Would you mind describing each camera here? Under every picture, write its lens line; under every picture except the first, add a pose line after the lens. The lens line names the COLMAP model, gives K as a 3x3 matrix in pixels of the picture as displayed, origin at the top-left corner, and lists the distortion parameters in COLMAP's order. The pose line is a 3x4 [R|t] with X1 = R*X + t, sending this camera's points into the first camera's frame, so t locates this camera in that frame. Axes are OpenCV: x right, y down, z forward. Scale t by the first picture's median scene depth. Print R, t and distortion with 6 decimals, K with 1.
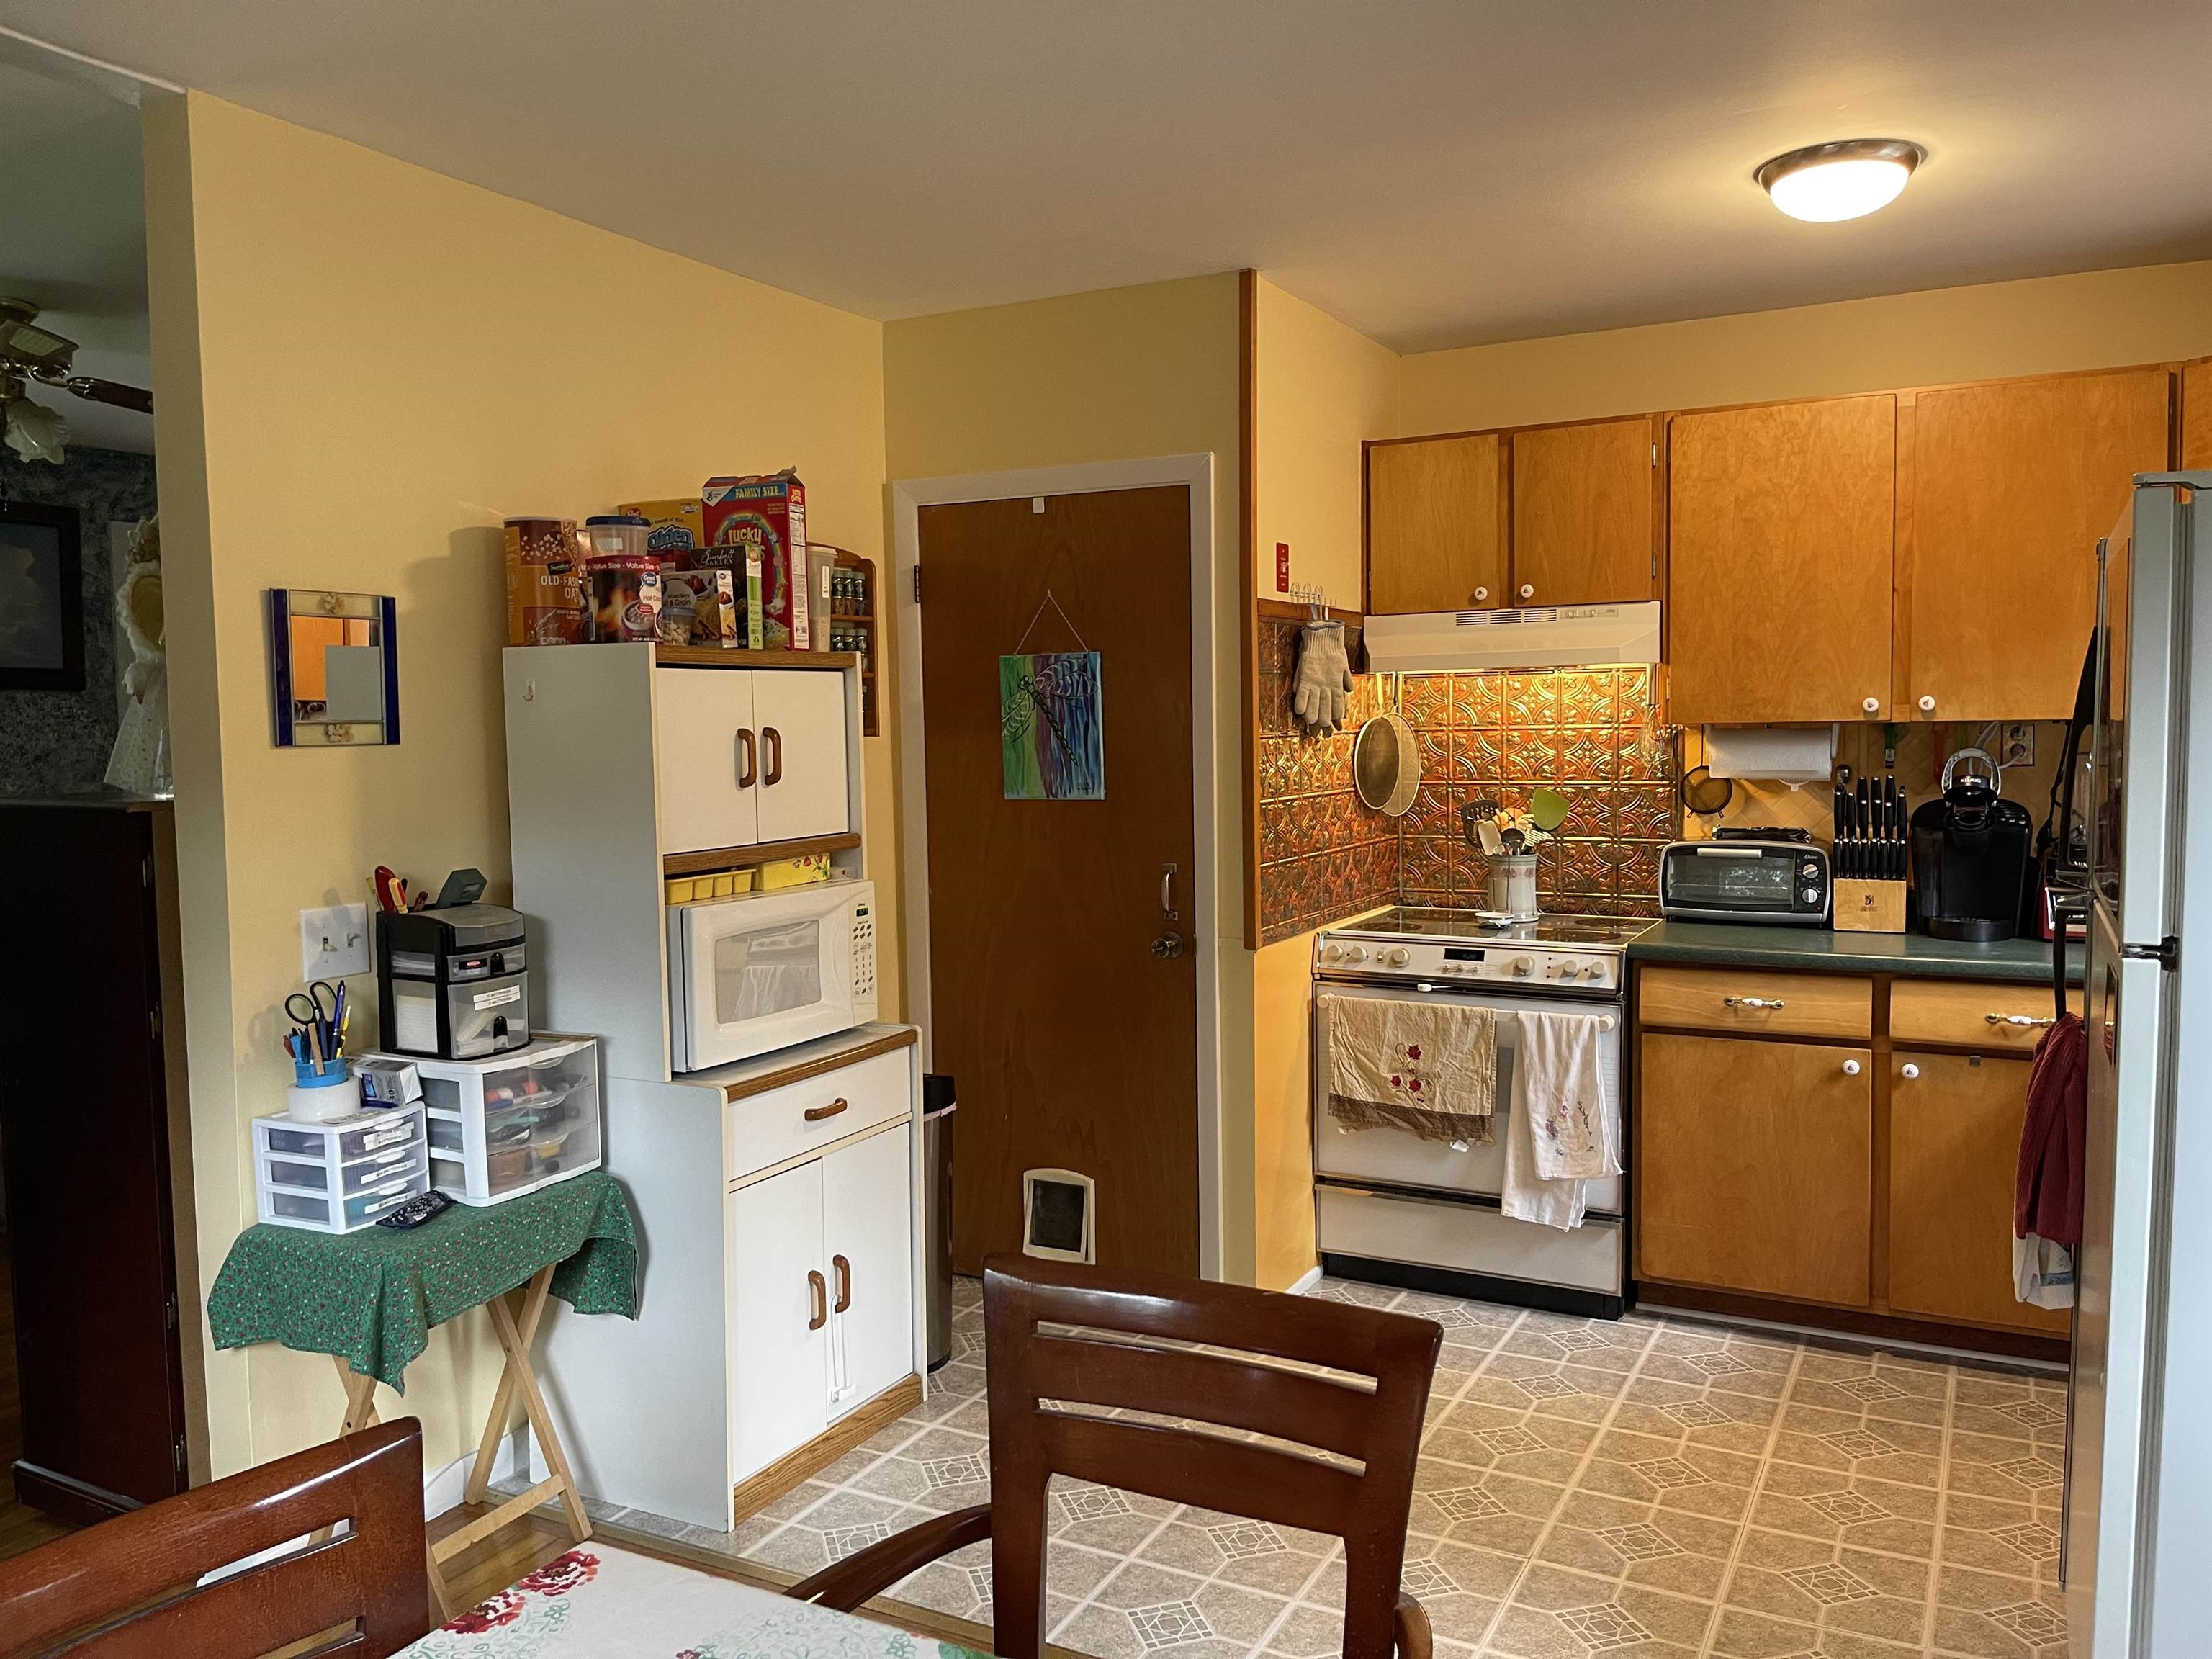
lens RADIAL K [[1683.4, 0, 1113.7], [0, 1683.4, 830.1], [0, 0, 1]] dist [0.062643, -0.075984]
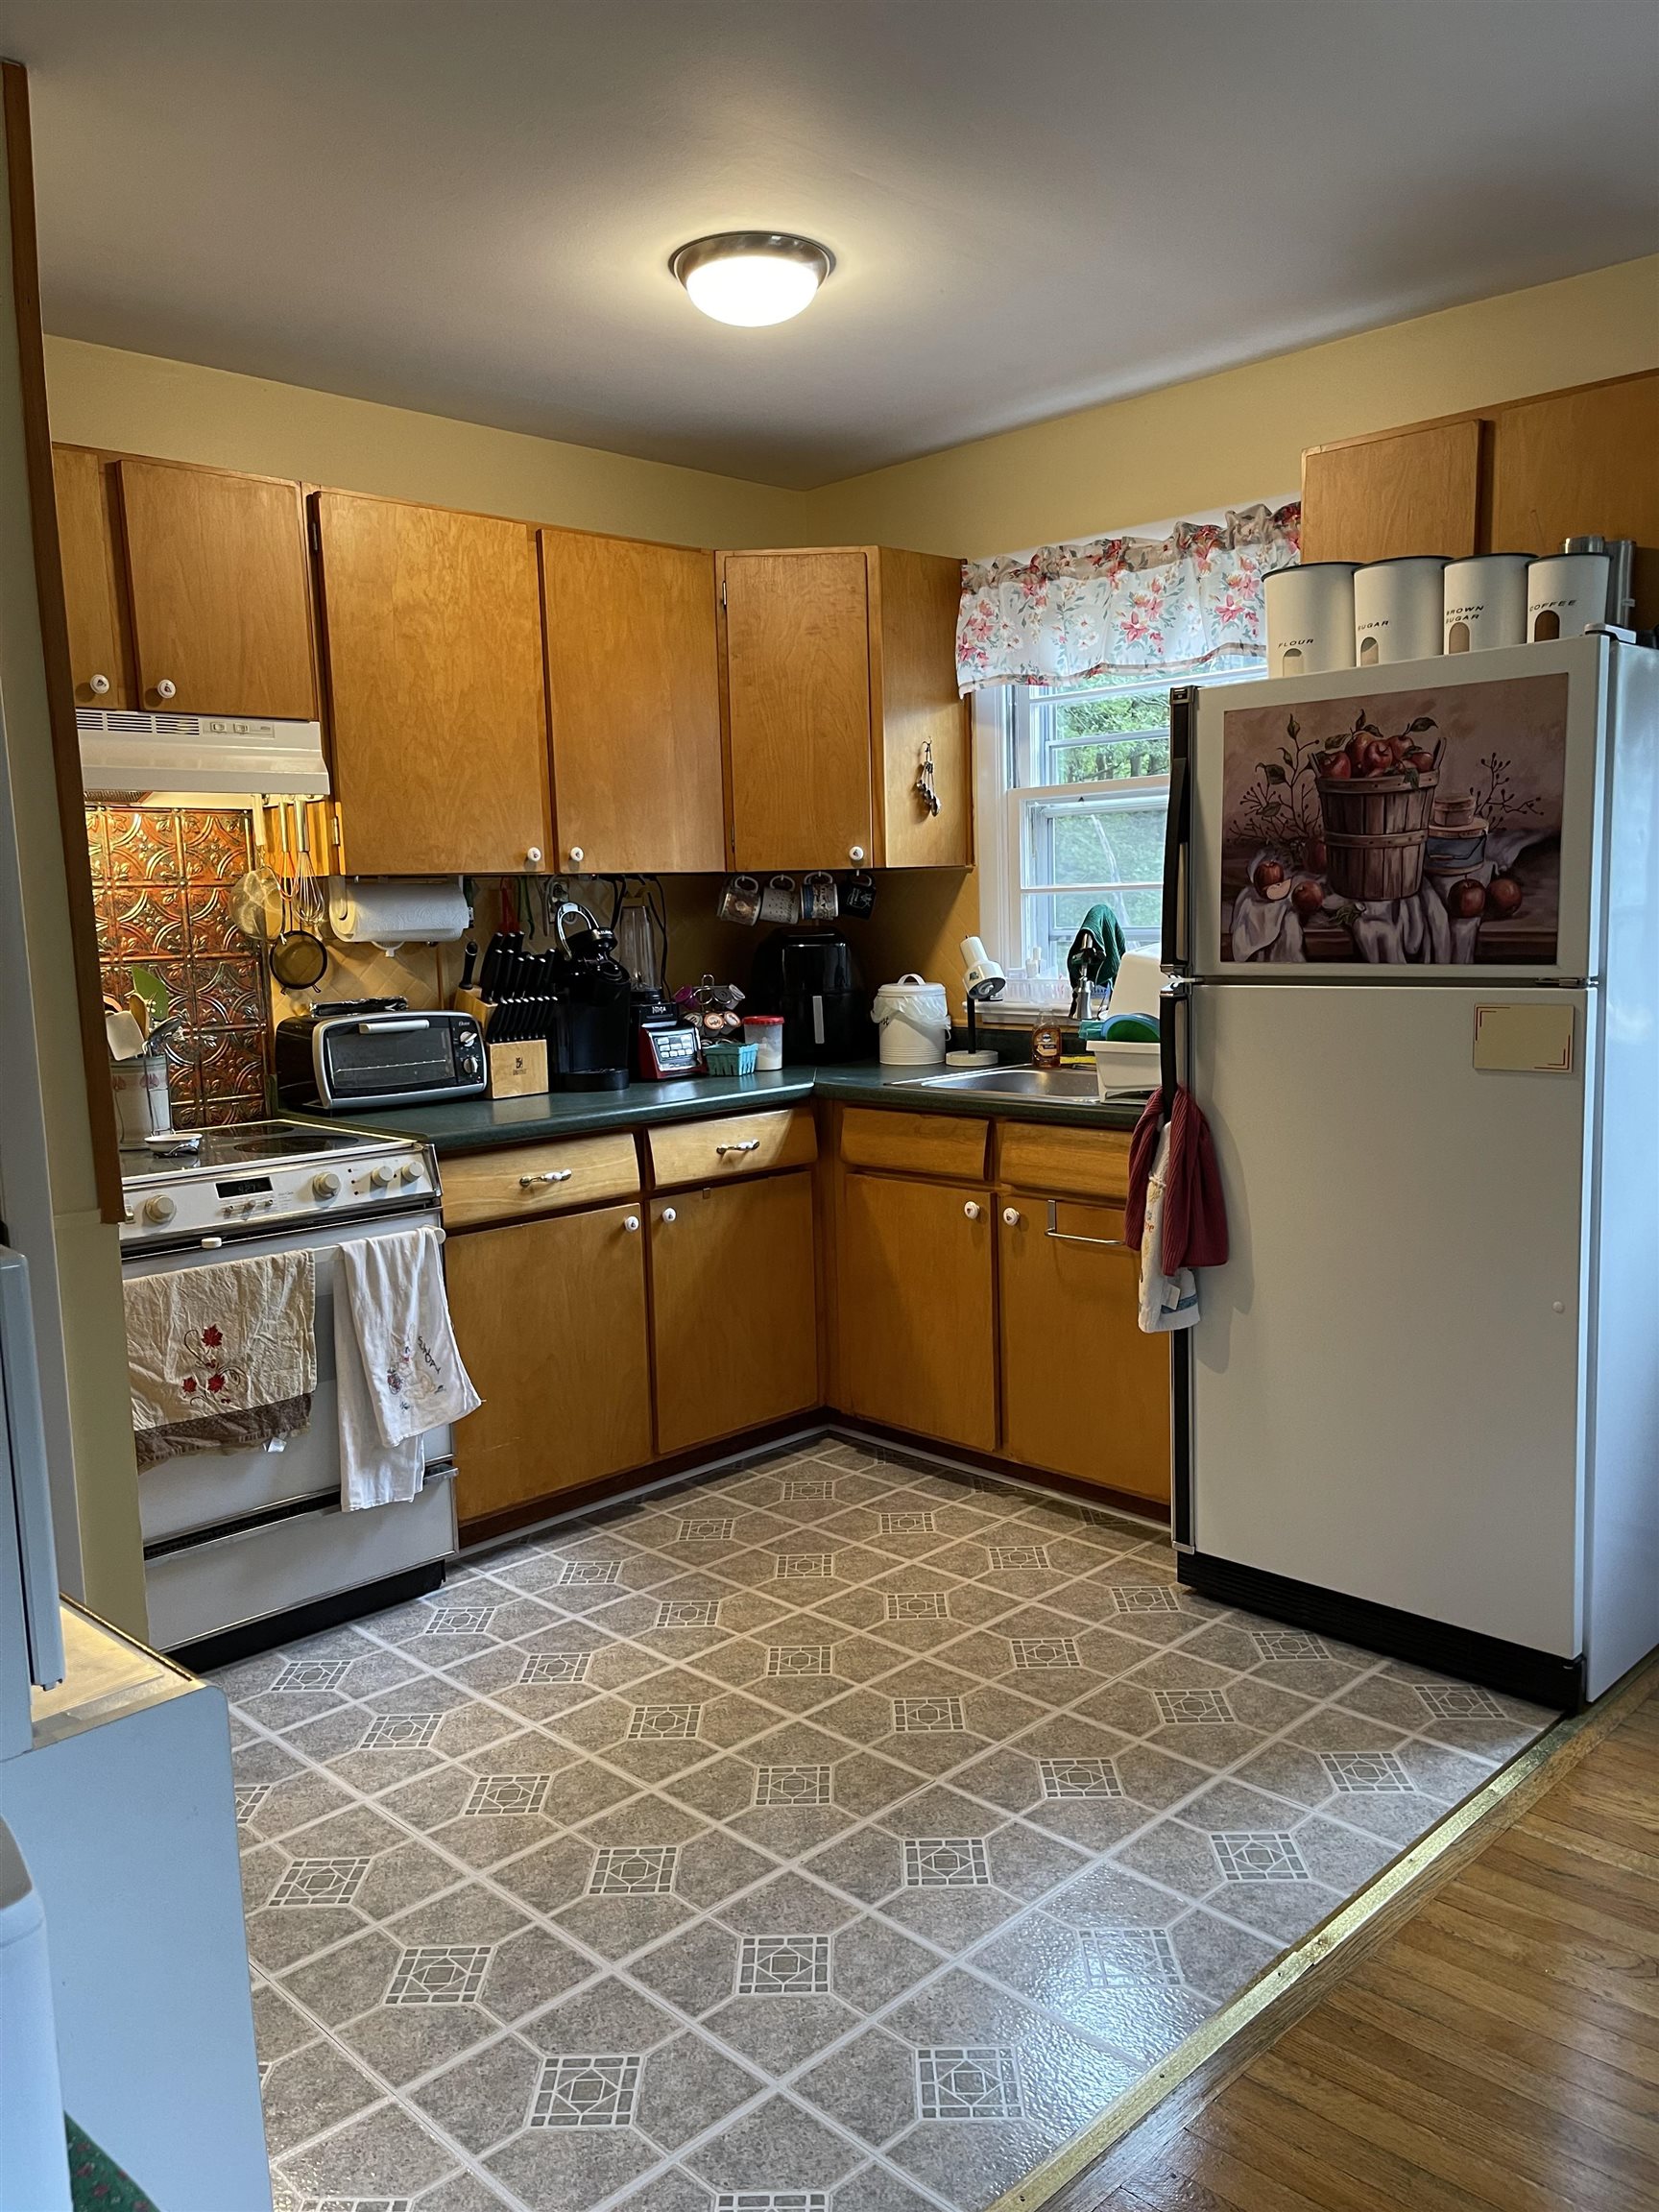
lens RADIAL K [[1683.4, 0, 835.2], [0, 1683.4, 1111.2], [0, 0, 1]] dist [0.062643, -0.075984]
pose [[0.299675, -0.113828, 0.947227, -0.408153], [0.089214, 0.991850, 0.090966, -0.002074], [-0.949861, 0.057246, 0.307387, 0.544179]]
